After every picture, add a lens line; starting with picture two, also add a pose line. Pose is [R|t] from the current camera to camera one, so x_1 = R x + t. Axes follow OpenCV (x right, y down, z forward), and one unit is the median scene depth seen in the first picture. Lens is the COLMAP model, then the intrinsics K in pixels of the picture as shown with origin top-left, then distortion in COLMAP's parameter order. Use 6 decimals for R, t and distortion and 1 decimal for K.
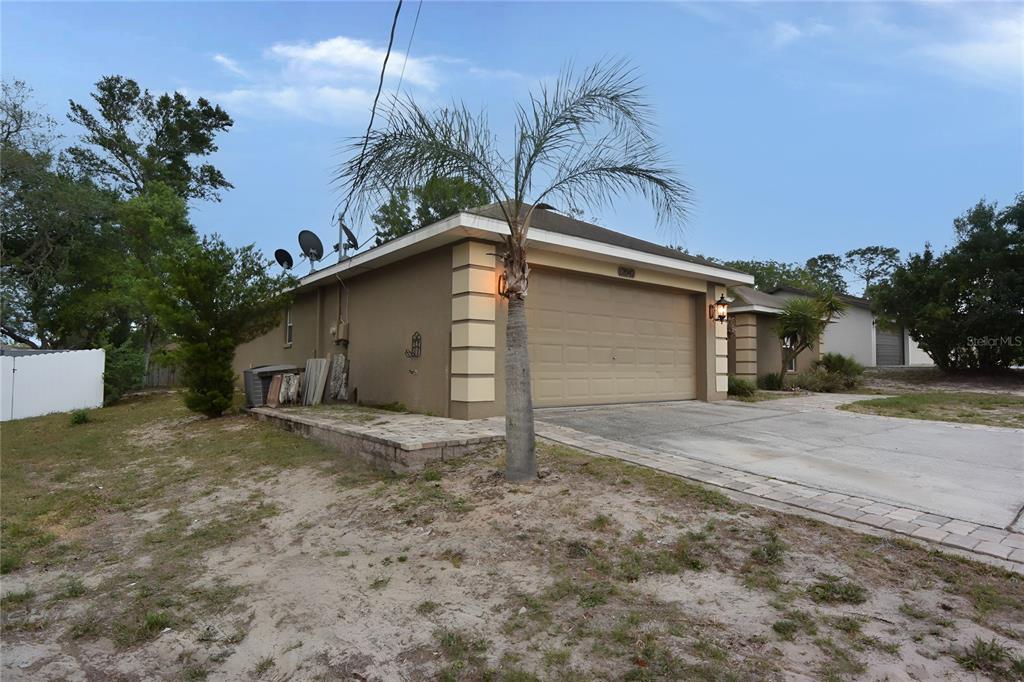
lens RADIAL K [[547.7, 0, 512.0], [0, 547.7, 341.0], [0, 0, 1]] dist [-0.000553, -0.000175]
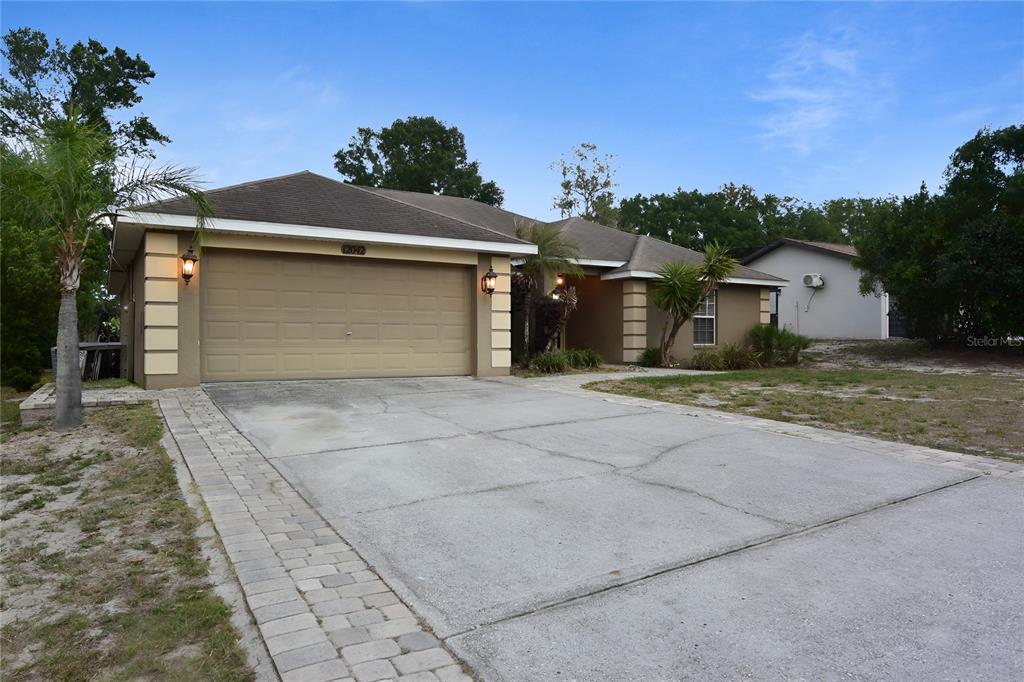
lens RADIAL K [[714.8, 0, 512.0], [0, 714.8, 341.0], [0, 0, 1]] dist [0.011521, 0.001955]
pose [[0.990865, -0.007546, -0.134647, 0.387784], [0.013682, 0.998906, 0.044707, -0.006423], [0.134163, -0.046141, 0.989885, -0.165361]]
